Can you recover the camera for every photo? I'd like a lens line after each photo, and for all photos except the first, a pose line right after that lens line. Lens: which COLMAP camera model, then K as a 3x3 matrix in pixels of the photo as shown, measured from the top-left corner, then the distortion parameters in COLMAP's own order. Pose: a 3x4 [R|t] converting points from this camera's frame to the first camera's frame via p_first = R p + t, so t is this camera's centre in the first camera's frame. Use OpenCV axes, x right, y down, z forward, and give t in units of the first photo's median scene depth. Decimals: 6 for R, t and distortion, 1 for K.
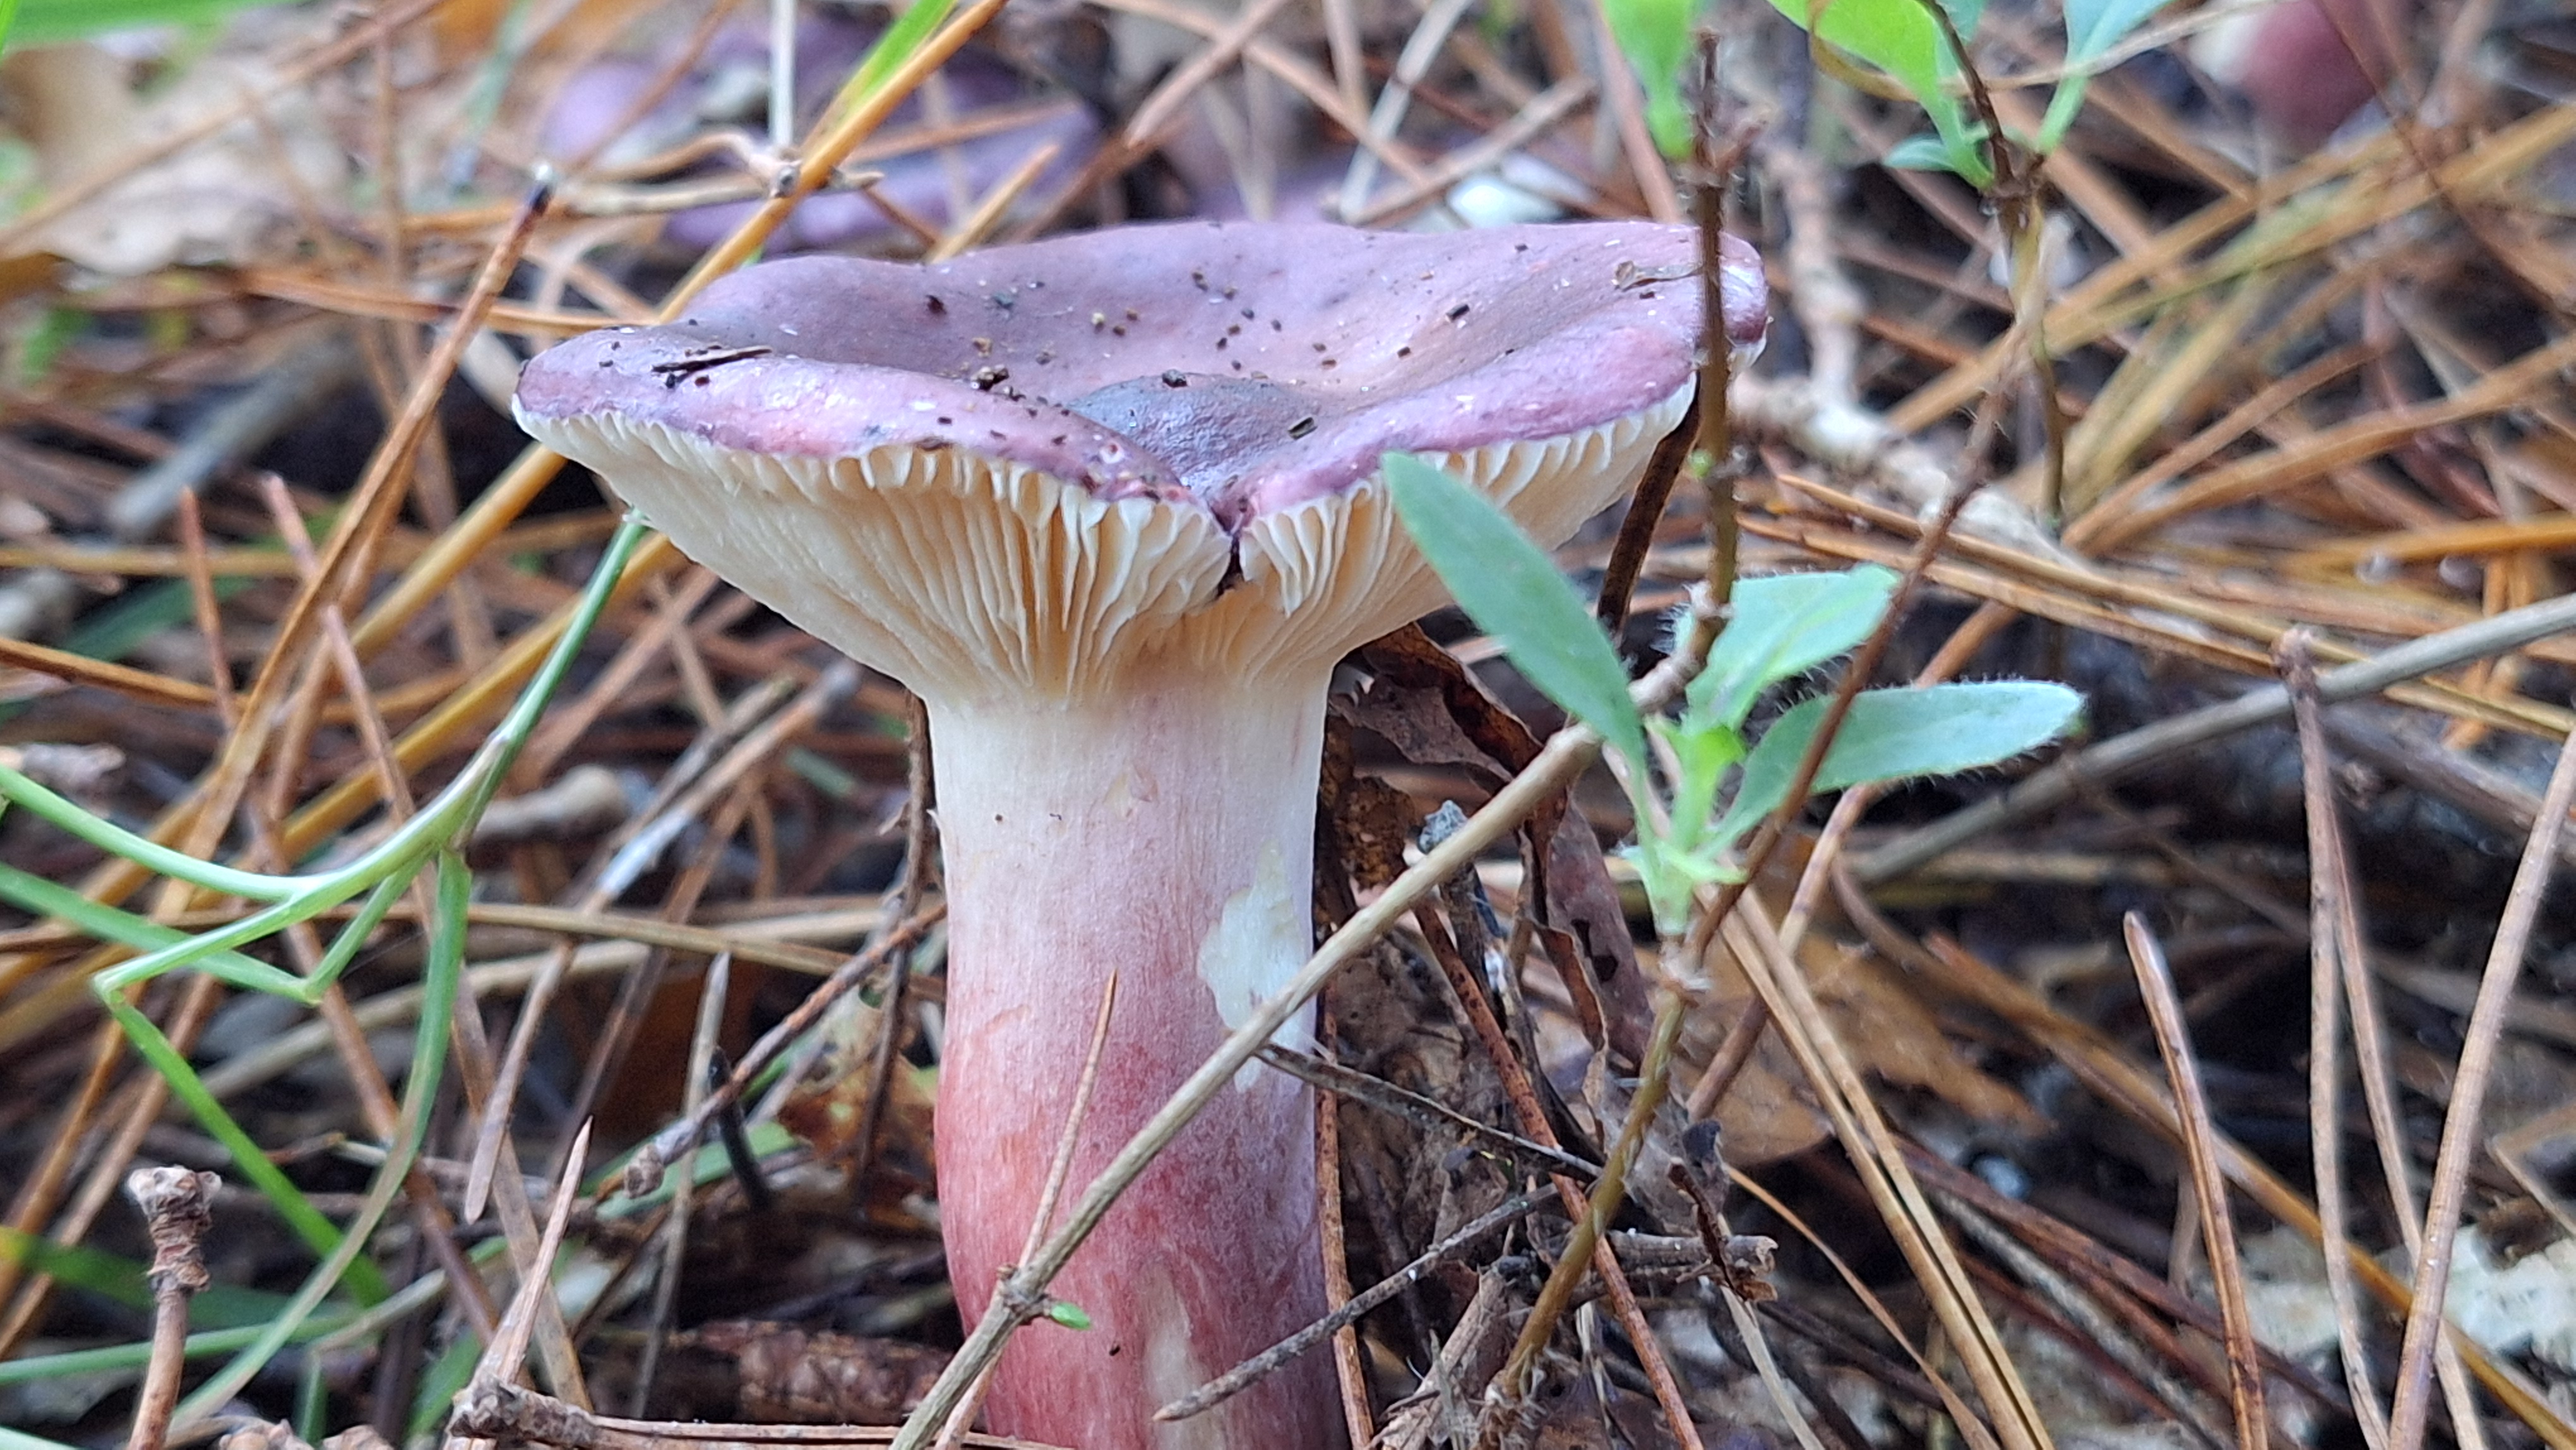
lens RADIAL K [[1805.1, 0, 1288.0], [0, 1805.1, 725.0], [0, 0, 1]] dist [0.028211, -0.003663]
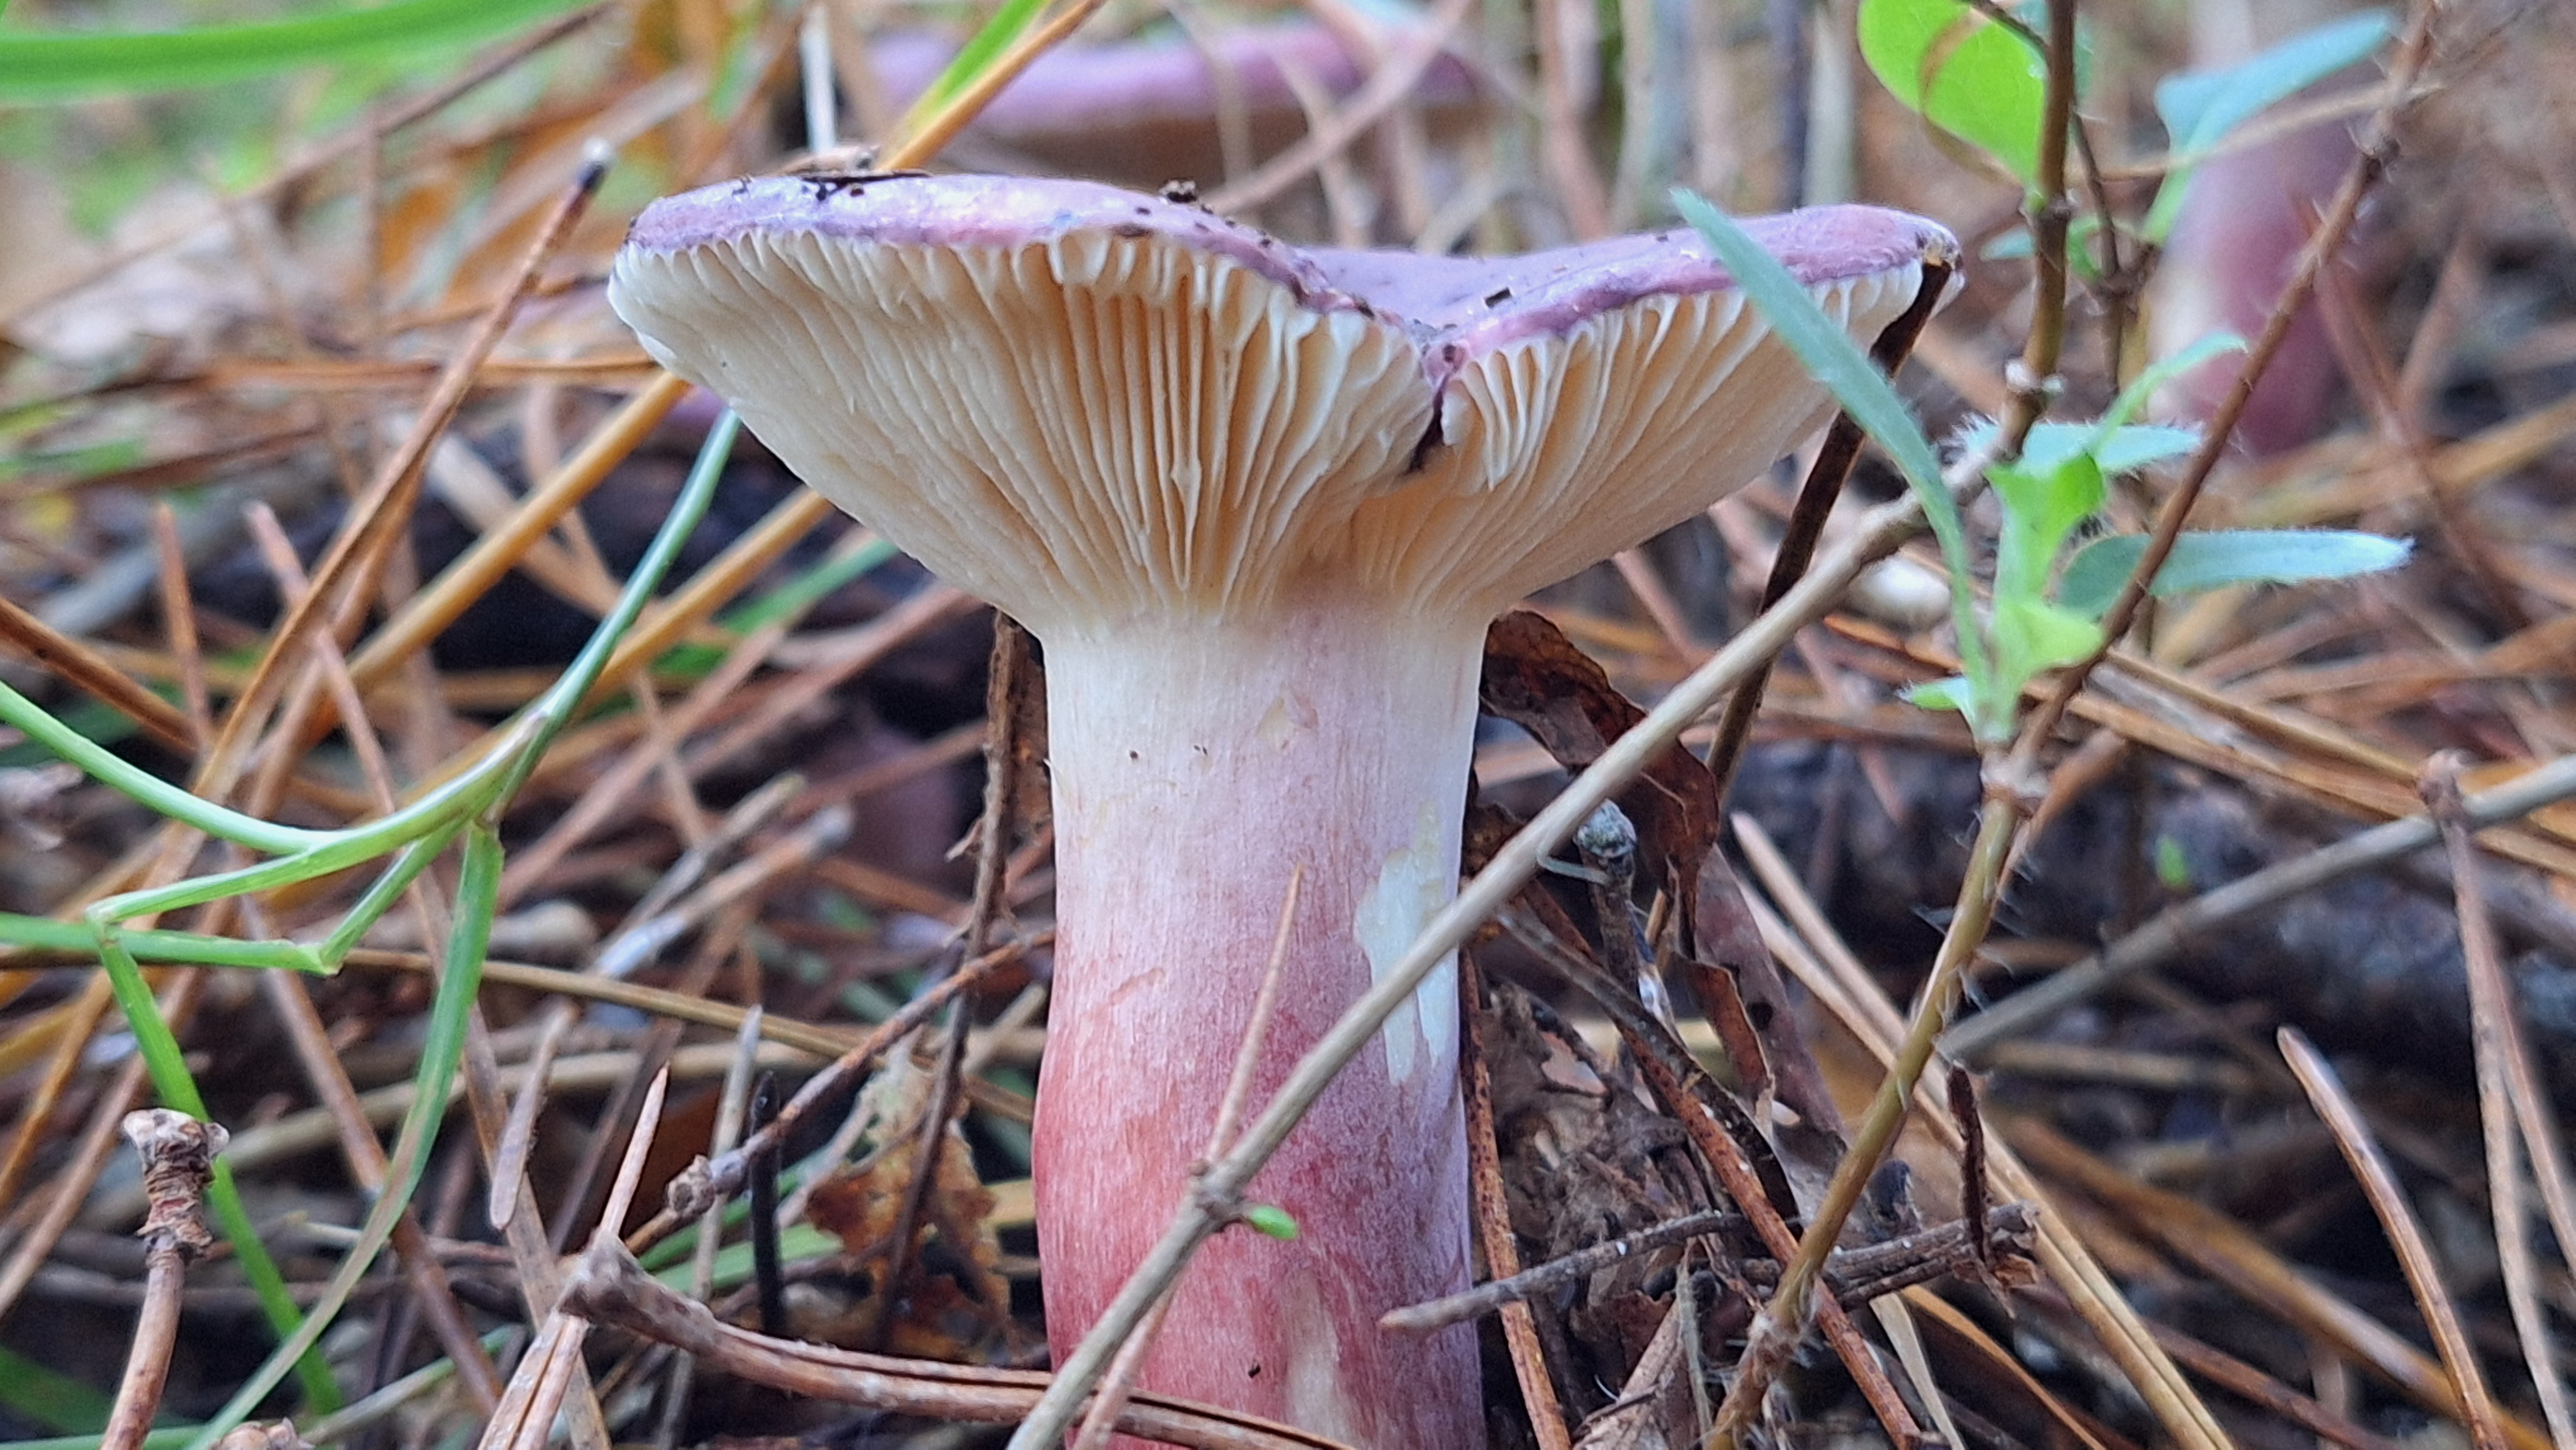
lens RADIAL K [[1946.8, 0, 1360.7], [0, 1946.8, 725.9], [0, 0, 1]] dist [0.028029, 0.004351]
pose [[0.999433, 0.016314, 0.029461, -0.078564], [-0.013378, 0.995171, -0.097244, 0.130973], [-0.030906, 0.096794, 0.994824, 0.044109]]
